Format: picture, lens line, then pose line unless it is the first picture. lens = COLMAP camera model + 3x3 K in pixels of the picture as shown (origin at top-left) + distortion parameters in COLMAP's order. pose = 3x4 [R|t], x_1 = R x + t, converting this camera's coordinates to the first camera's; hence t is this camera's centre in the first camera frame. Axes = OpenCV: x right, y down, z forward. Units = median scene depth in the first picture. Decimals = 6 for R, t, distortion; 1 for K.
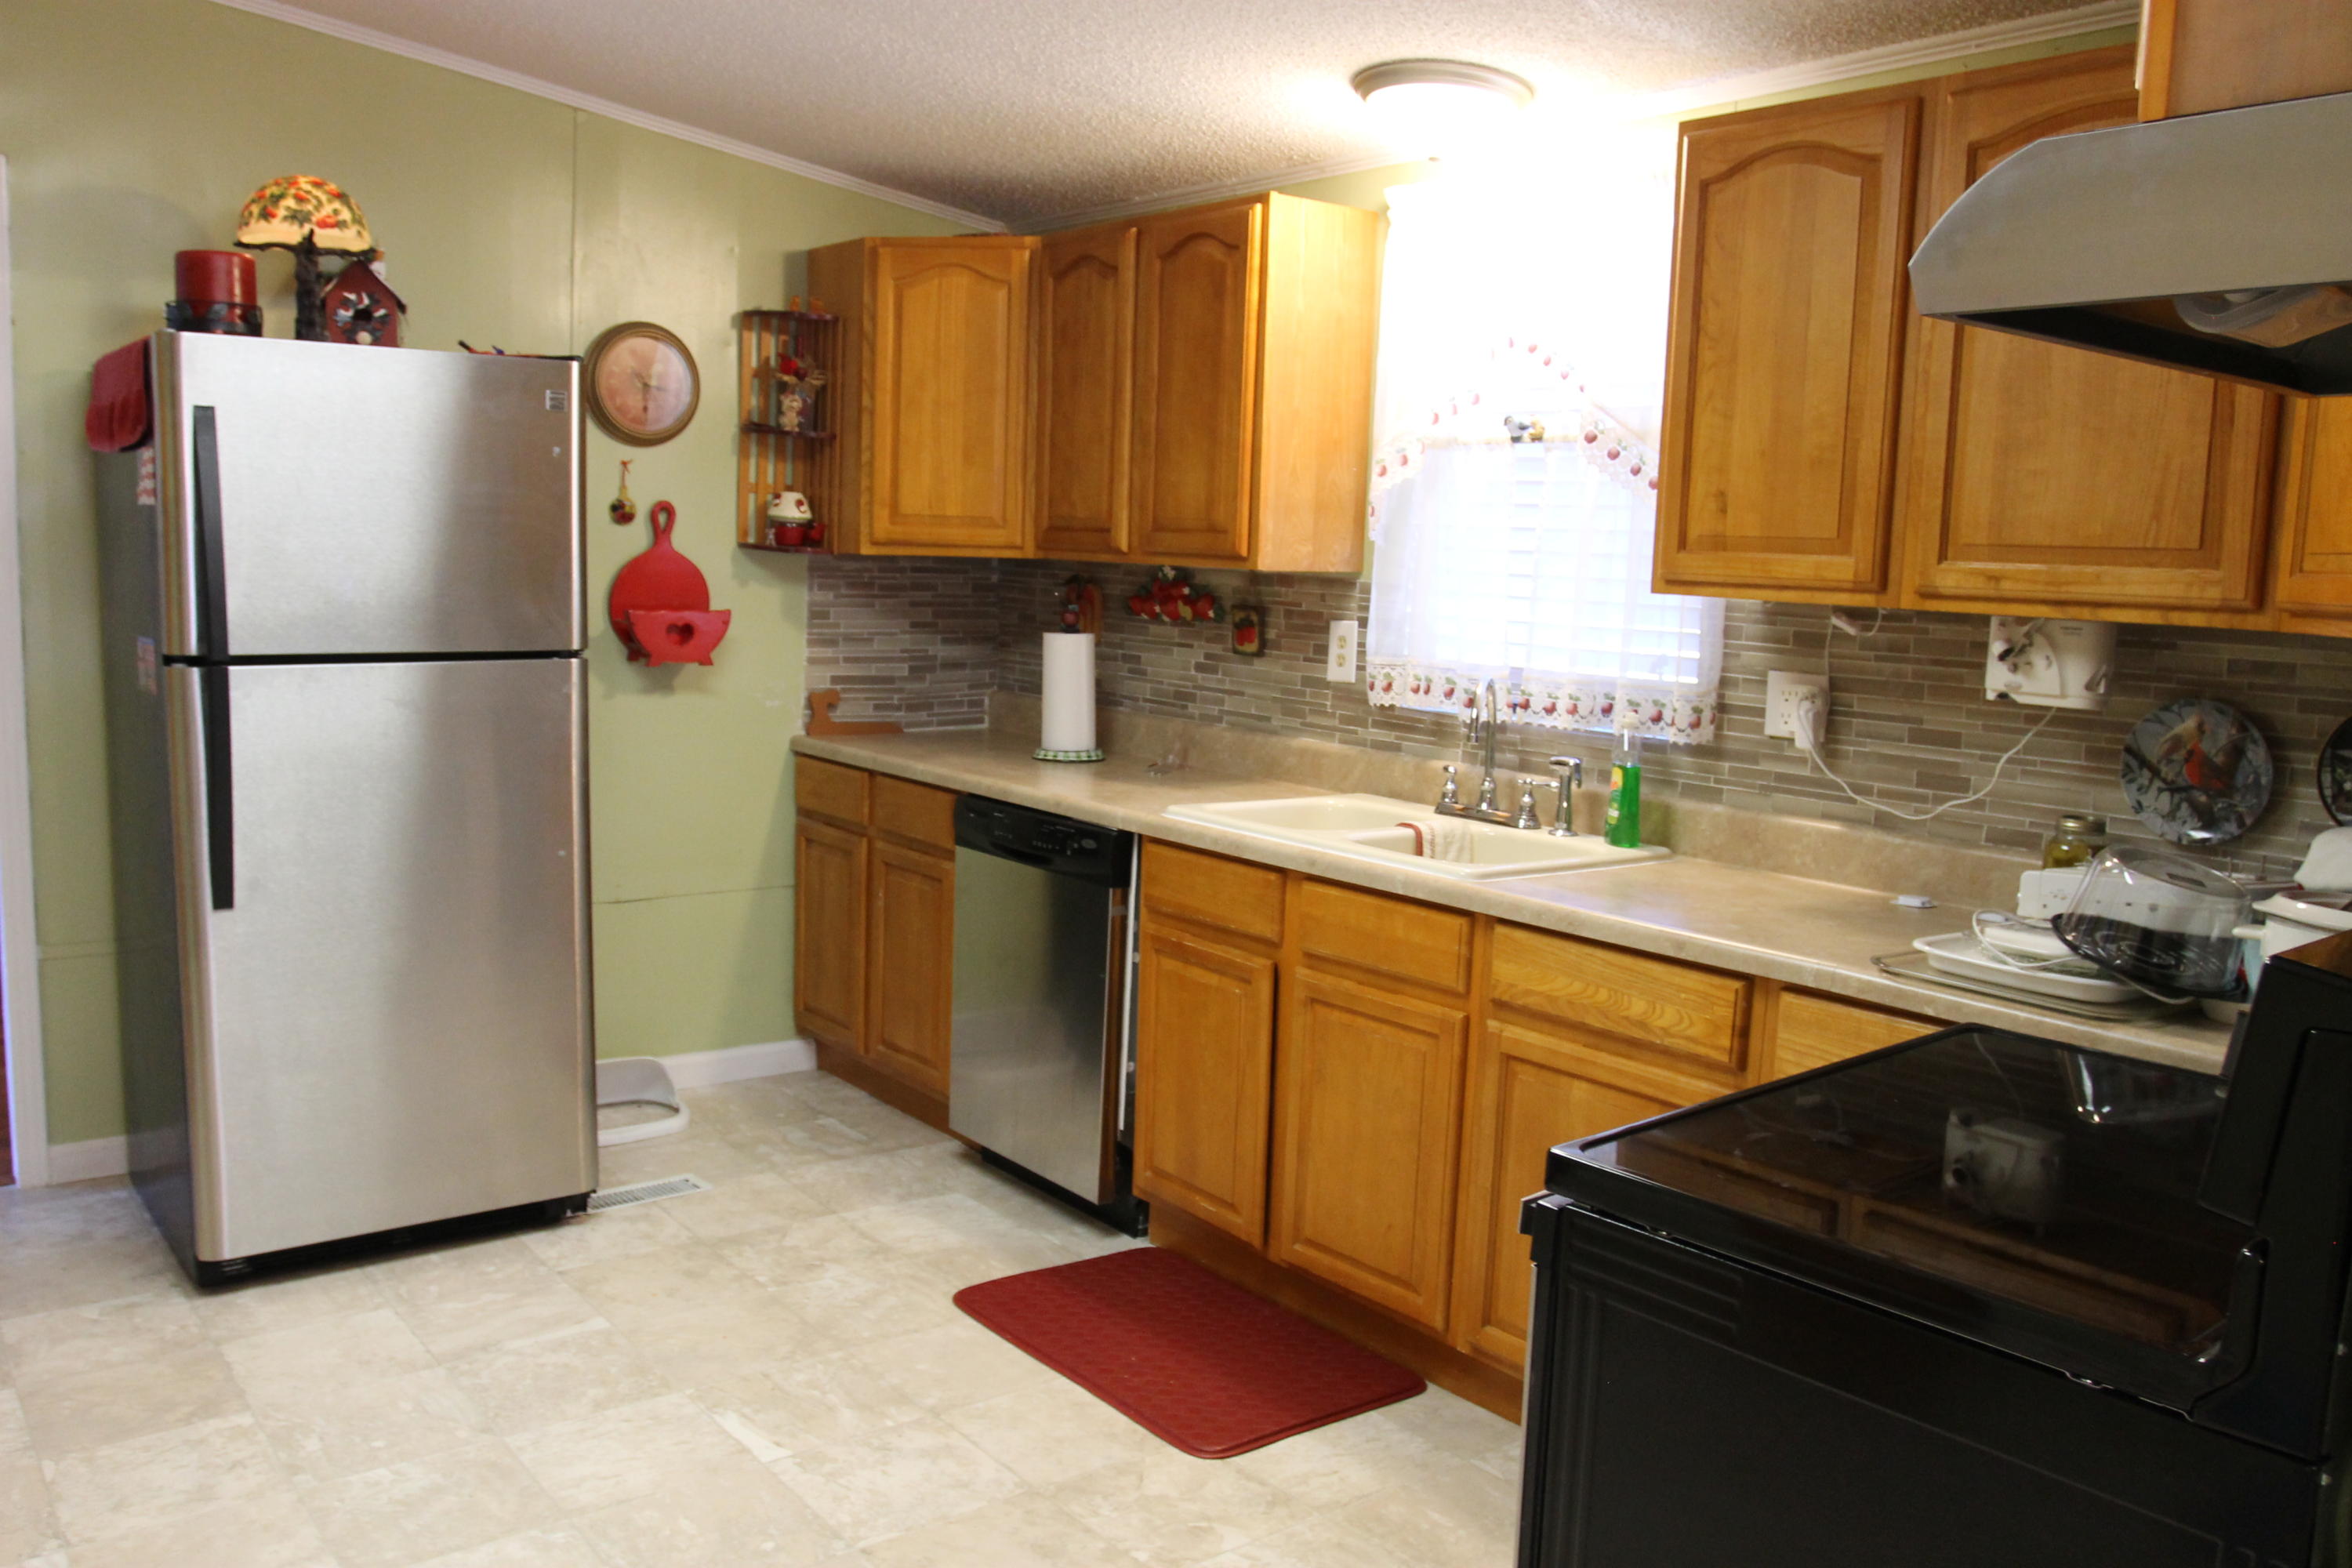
lens RADIAL K [[1878.1, 0, 1173.7], [0, 1878.1, 782.5], [0, 0, 1]] dist [-0.087820, 0.049365]
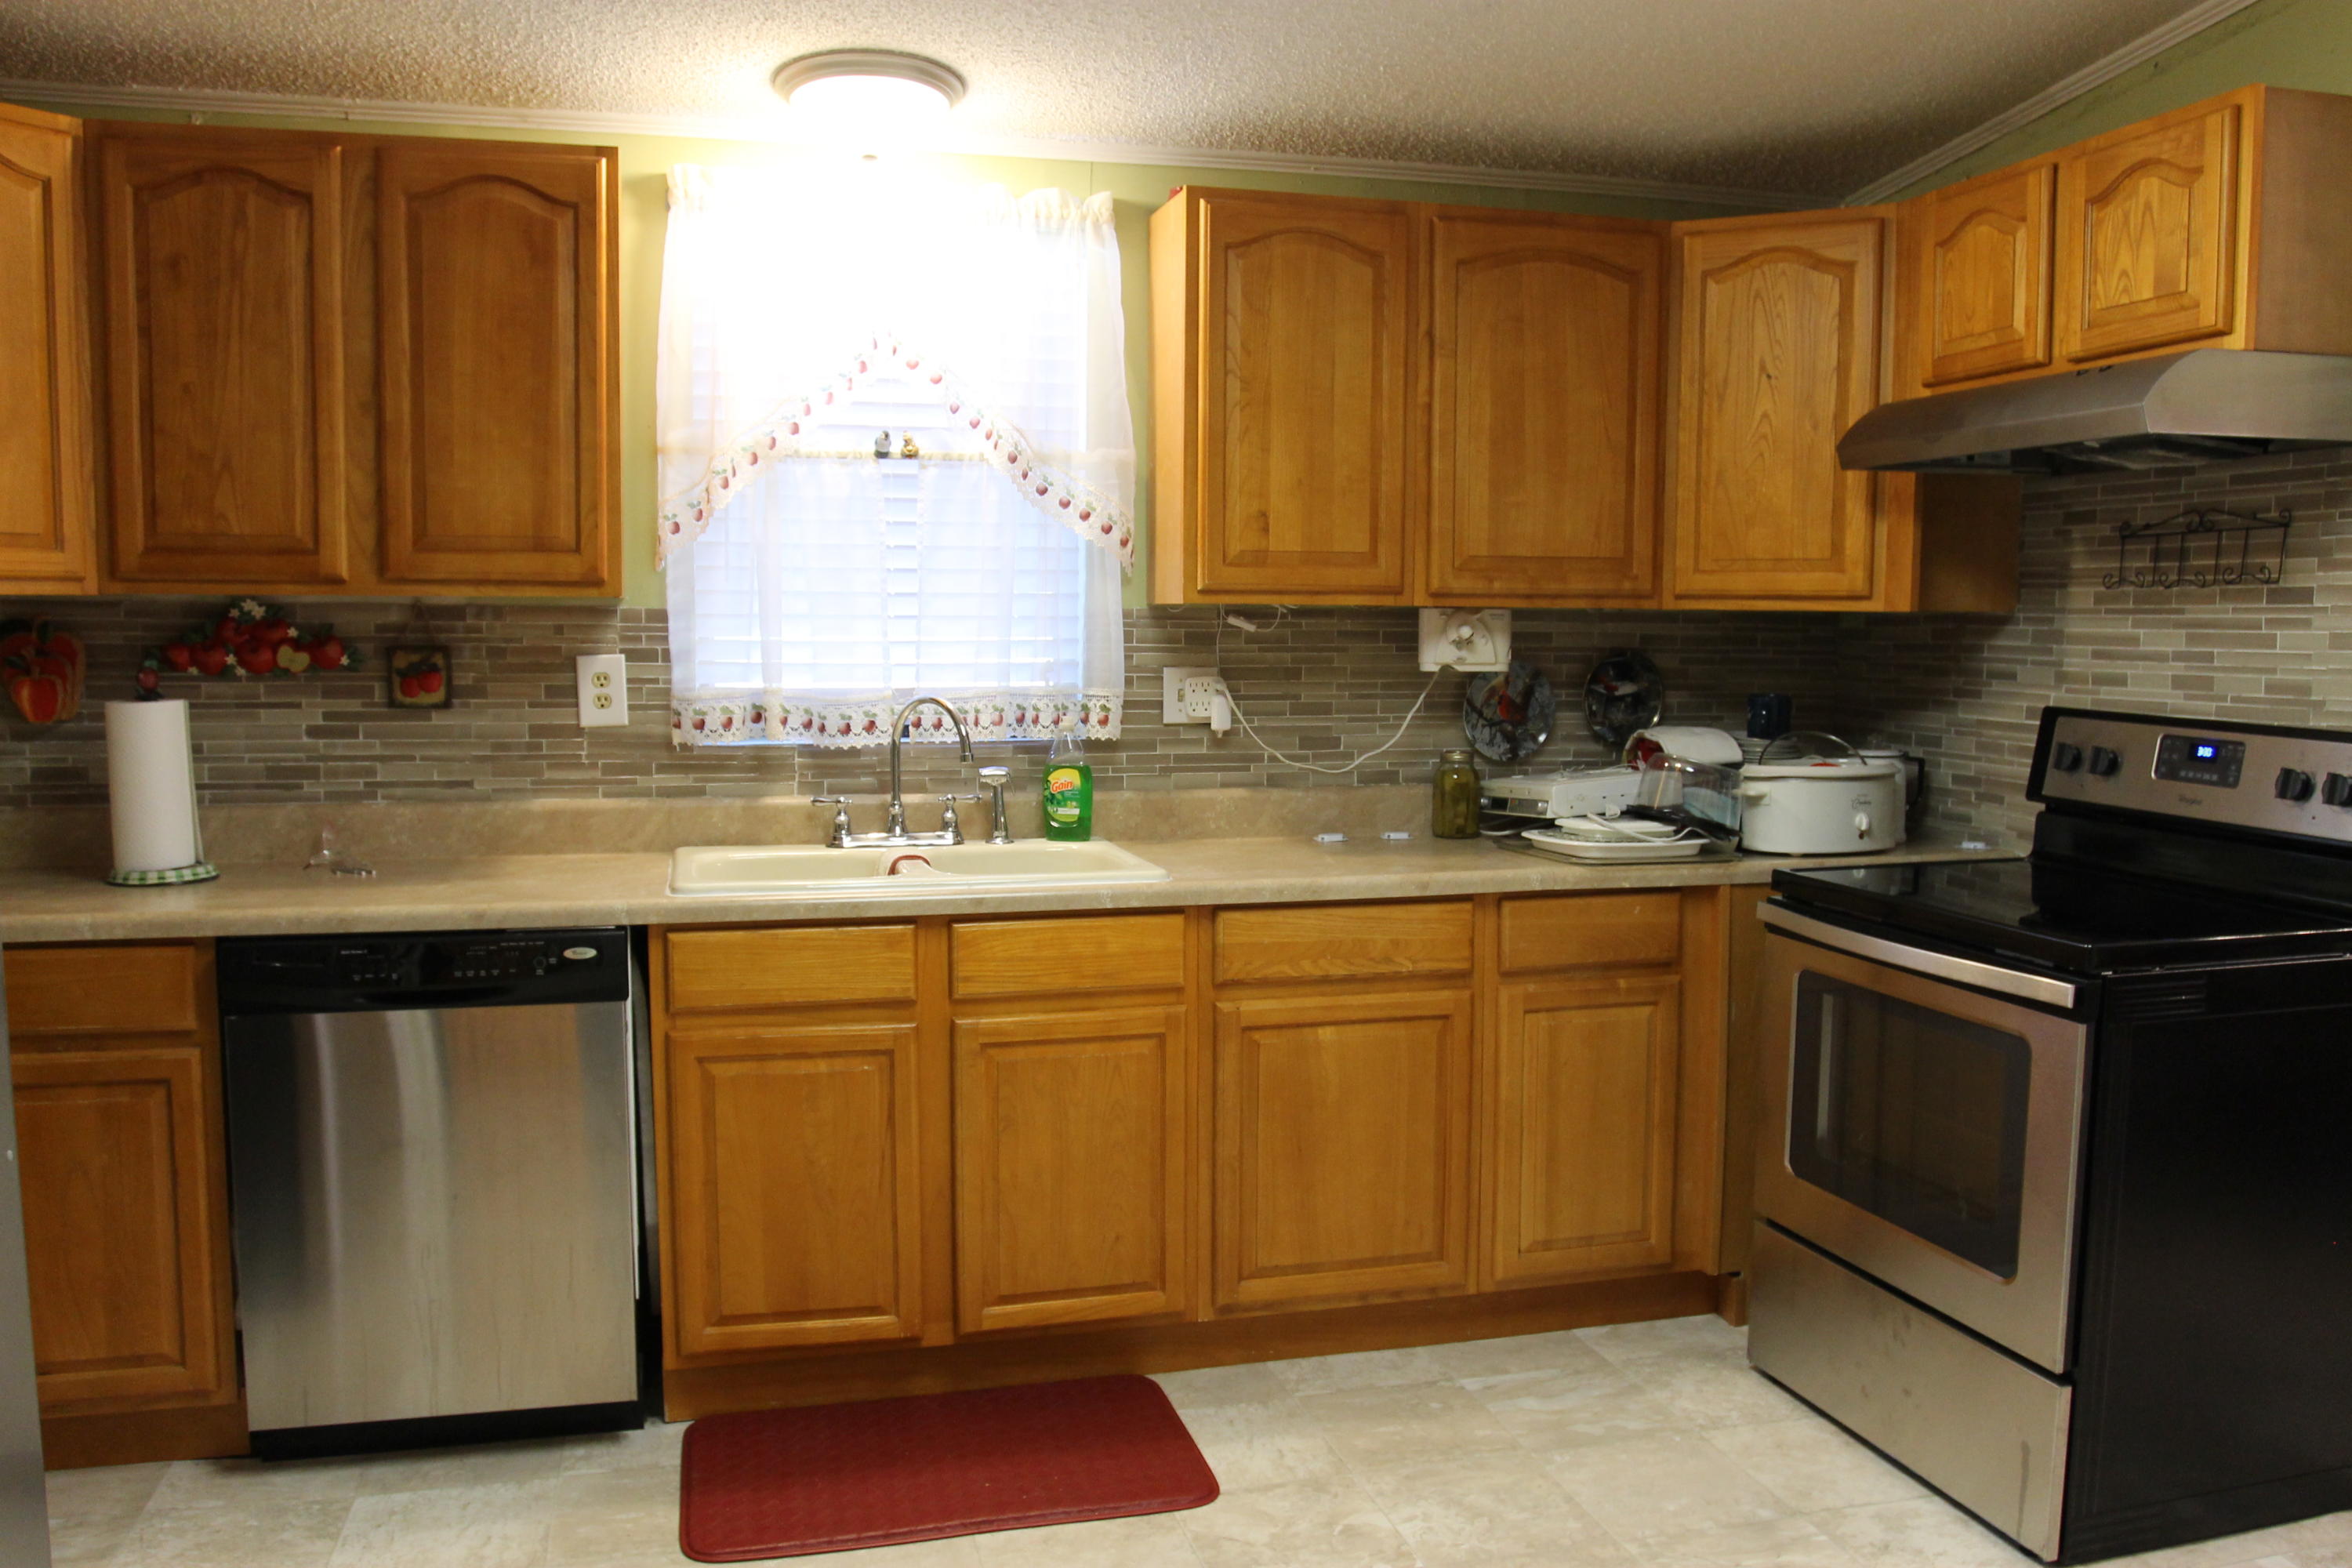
lens RADIAL K [[1878.1, 0, 1171.1], [0, 1878.1, 785.6], [0, 0, 1]] dist [-0.087820, 0.049365]
pose [[0.390743, -0.115411, 0.913236, -0.637363], [0.123140, 0.989745, 0.072393, -0.060890], [-0.912226, 0.084169, 0.400948, 0.457130]]
